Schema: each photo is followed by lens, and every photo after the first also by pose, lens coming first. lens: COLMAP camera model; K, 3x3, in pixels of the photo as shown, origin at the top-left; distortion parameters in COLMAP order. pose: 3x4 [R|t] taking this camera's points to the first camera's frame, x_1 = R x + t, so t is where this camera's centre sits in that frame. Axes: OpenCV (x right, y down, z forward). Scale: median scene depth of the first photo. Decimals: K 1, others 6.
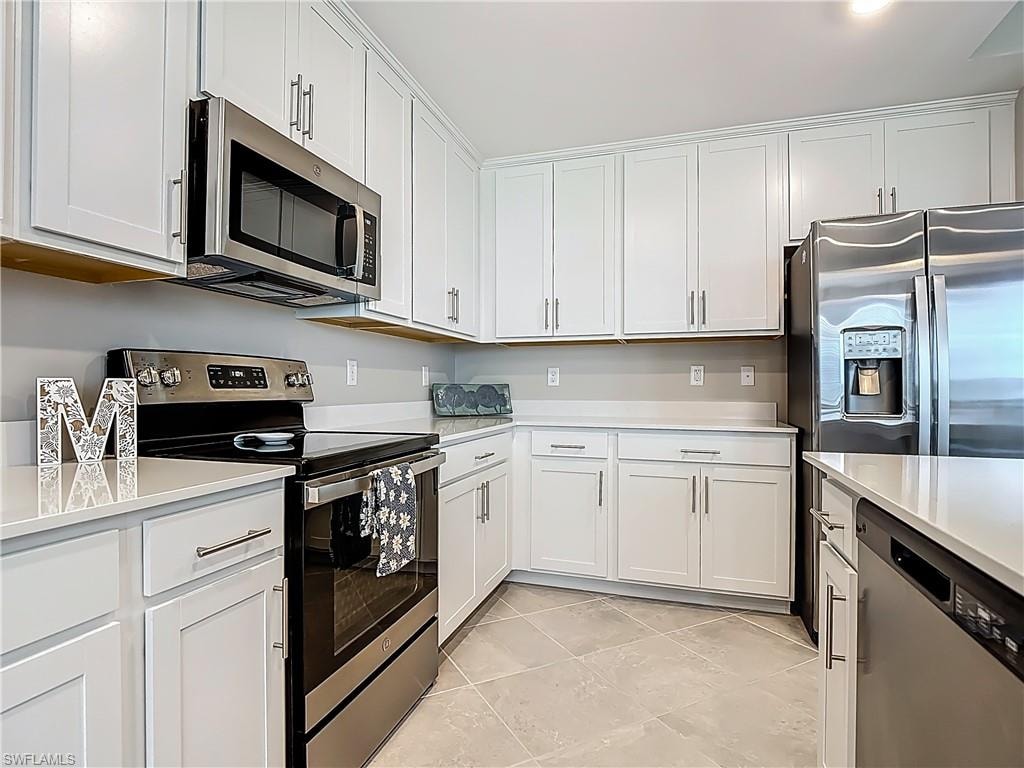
lens RADIAL K [[537.5, 0, 501.8], [0, 537.5, 387.2], [0, 0, 1]] dist [-0.004573, -0.028764]
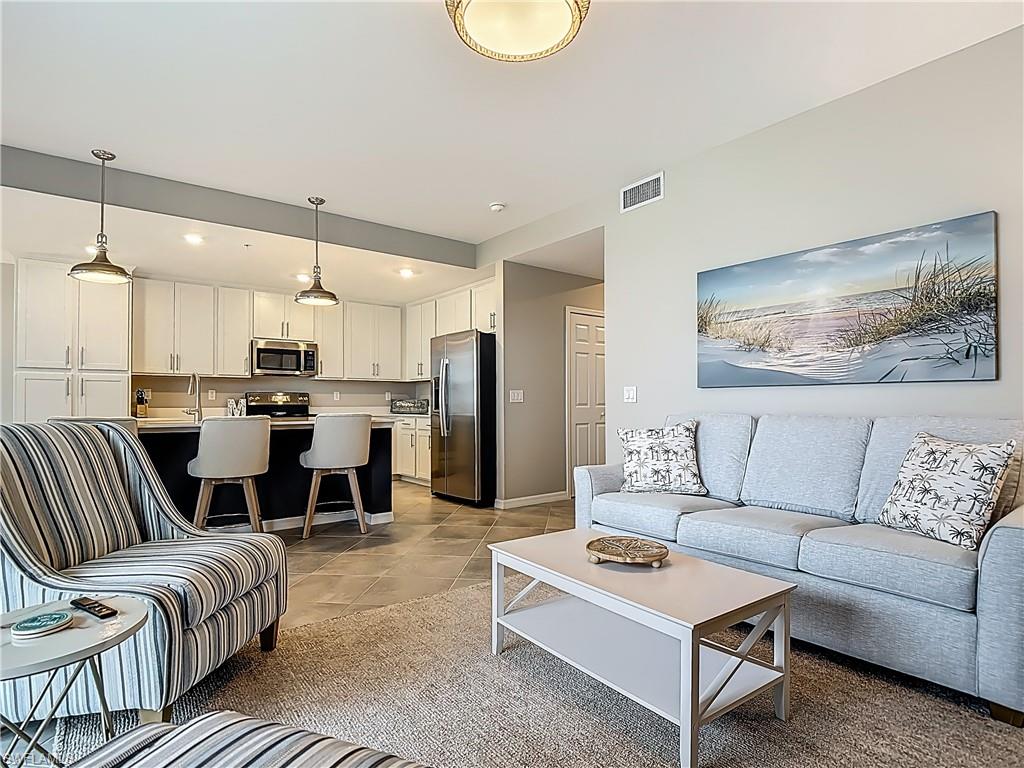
lens RADIAL K [[541.3, 0, 517.8], [0, 541.3, 399.2], [0, 0, 1]] dist [-0.029606, -0.001684]
pose [[0.833790, -0.008982, -0.552009, 2.173382], [0.006086, 0.999956, -0.007079, 0.018558], [0.552049, 0.002543, 0.833808, -0.910903]]
